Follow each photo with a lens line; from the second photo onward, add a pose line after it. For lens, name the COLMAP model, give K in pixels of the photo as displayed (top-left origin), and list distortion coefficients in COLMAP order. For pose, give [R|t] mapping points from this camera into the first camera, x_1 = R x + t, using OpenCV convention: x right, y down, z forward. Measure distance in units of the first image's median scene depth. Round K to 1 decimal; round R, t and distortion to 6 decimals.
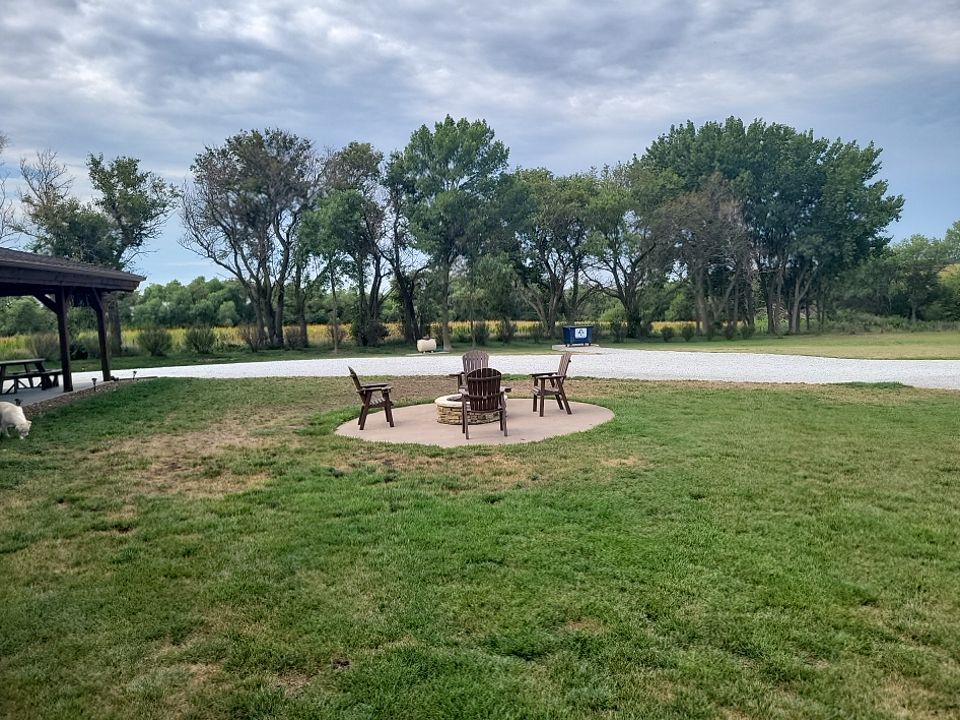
lens RADIAL K [[722.3, 0, 481.2], [0, 722.3, 346.4], [0, 0, 1]] dist [0.056495, -0.027472]
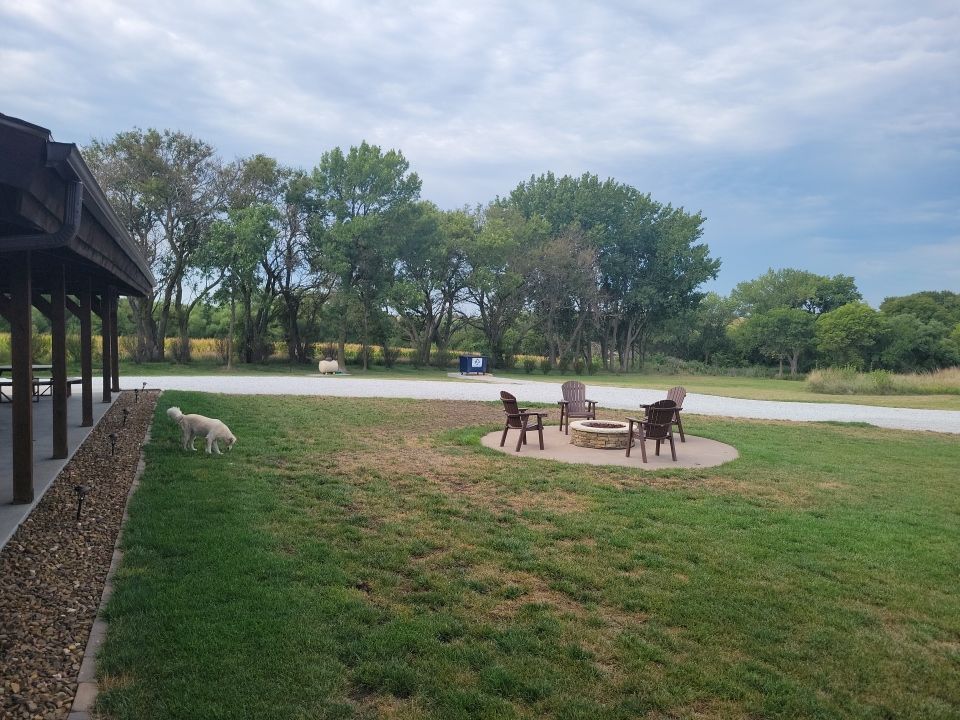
lens RADIAL K [[722.3, 0, 437.0], [0, 722.3, 350.4], [0, 0, 1]] dist [0.056495, -0.027472]
pose [[0.967902, 0.058164, 0.244503, -0.161685], [-0.051067, 0.998072, -0.035274, 0.003539], [-0.246083, 0.021656, 0.969007, -0.000384]]
